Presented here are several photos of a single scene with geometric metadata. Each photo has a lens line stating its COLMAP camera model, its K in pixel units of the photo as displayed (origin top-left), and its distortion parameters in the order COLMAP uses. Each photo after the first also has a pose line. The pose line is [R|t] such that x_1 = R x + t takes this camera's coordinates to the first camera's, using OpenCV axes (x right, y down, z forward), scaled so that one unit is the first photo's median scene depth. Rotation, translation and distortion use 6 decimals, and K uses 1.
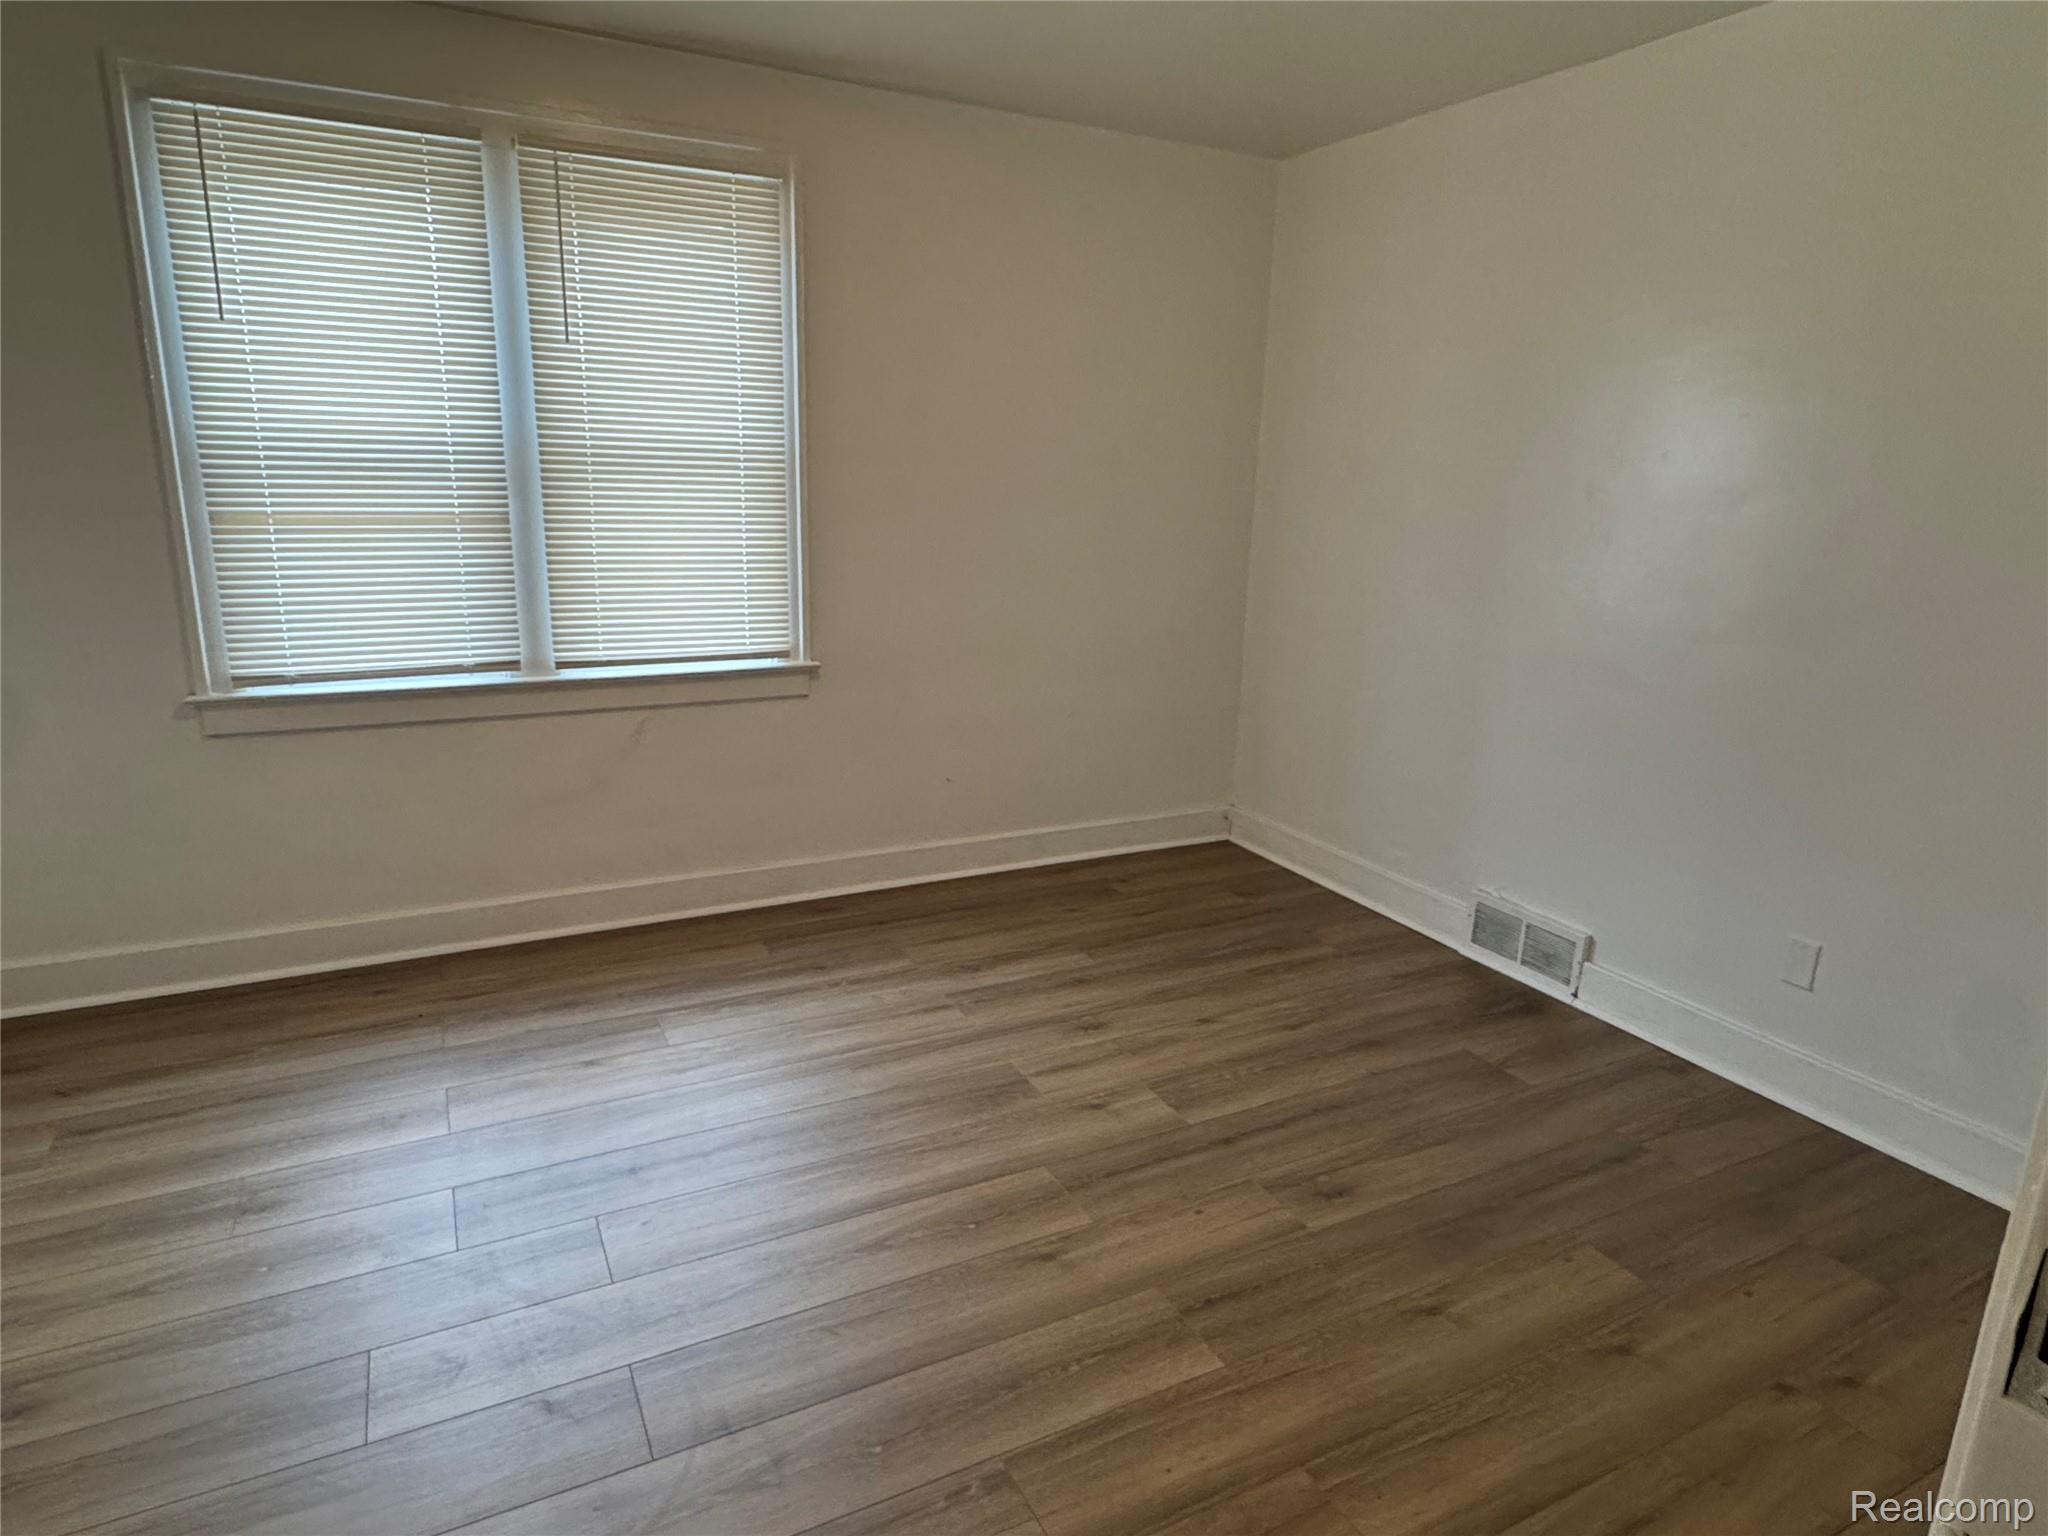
lens RADIAL K [[1158.5, 0, 1019.3], [0, 1158.5, 763.4], [0, 0, 1]] dist [-0.006117, -0.000688]
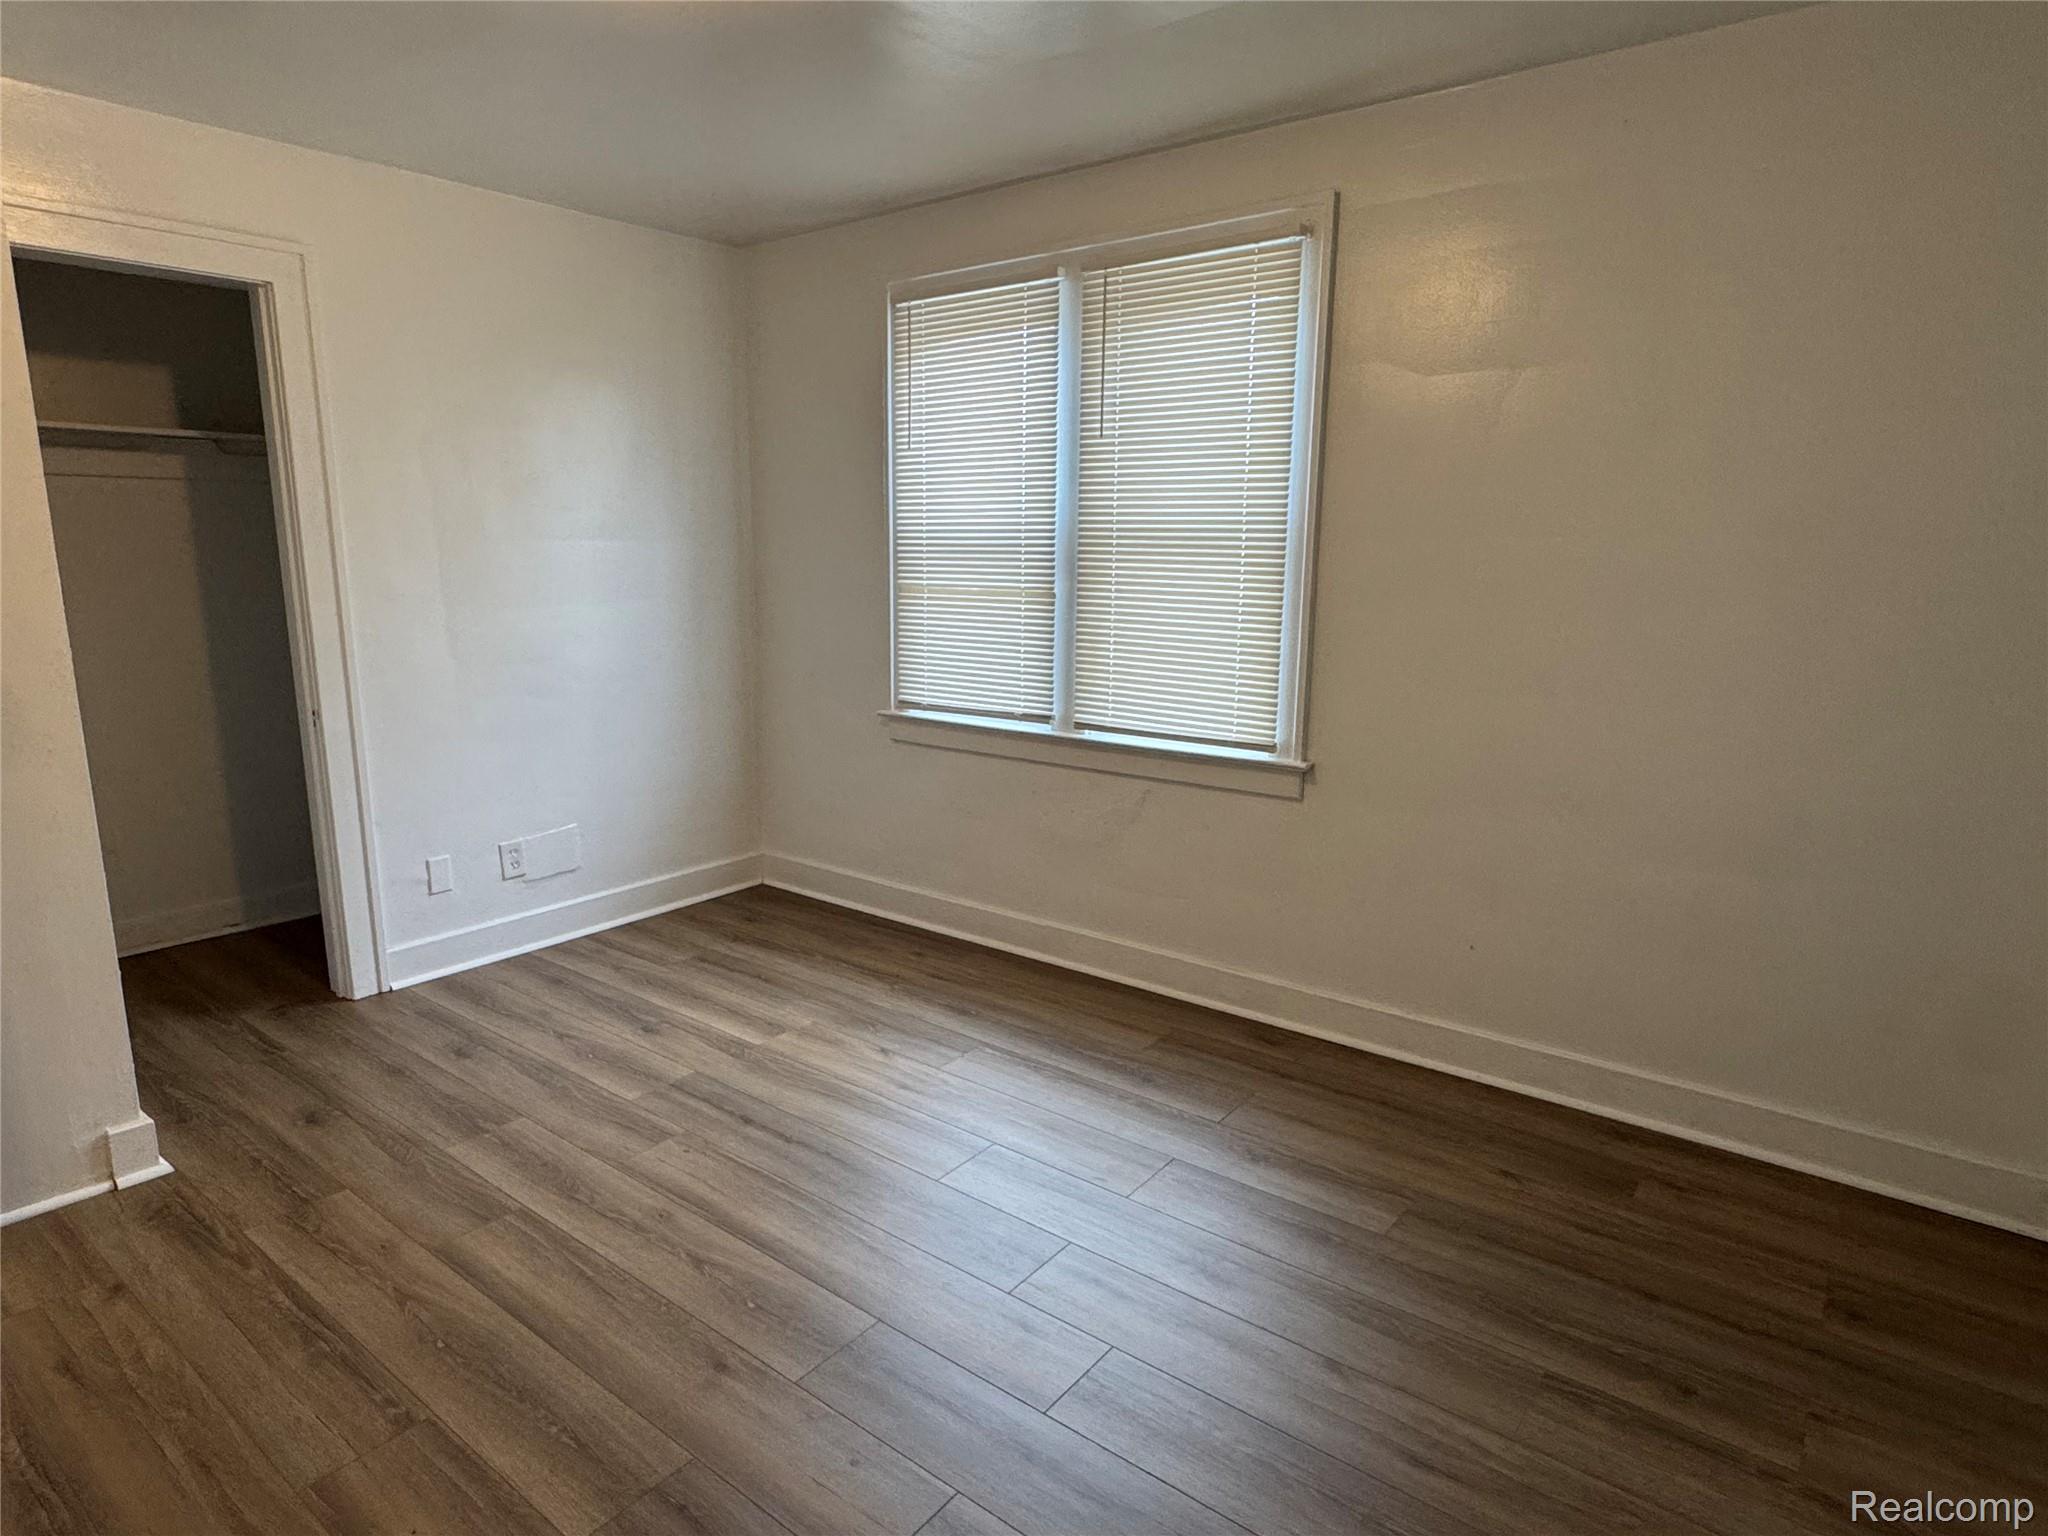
lens RADIAL K [[1158.5, 0, 1020.1], [0, 1158.5, 769.5], [0, 0, 1]] dist [-0.006117, -0.000688]
pose [[0.424492, 0.155062, -0.892055, 0.590576], [-0.216174, 0.974091, 0.066454, -0.107775], [0.879247, 0.164630, 0.447014, 0.471908]]
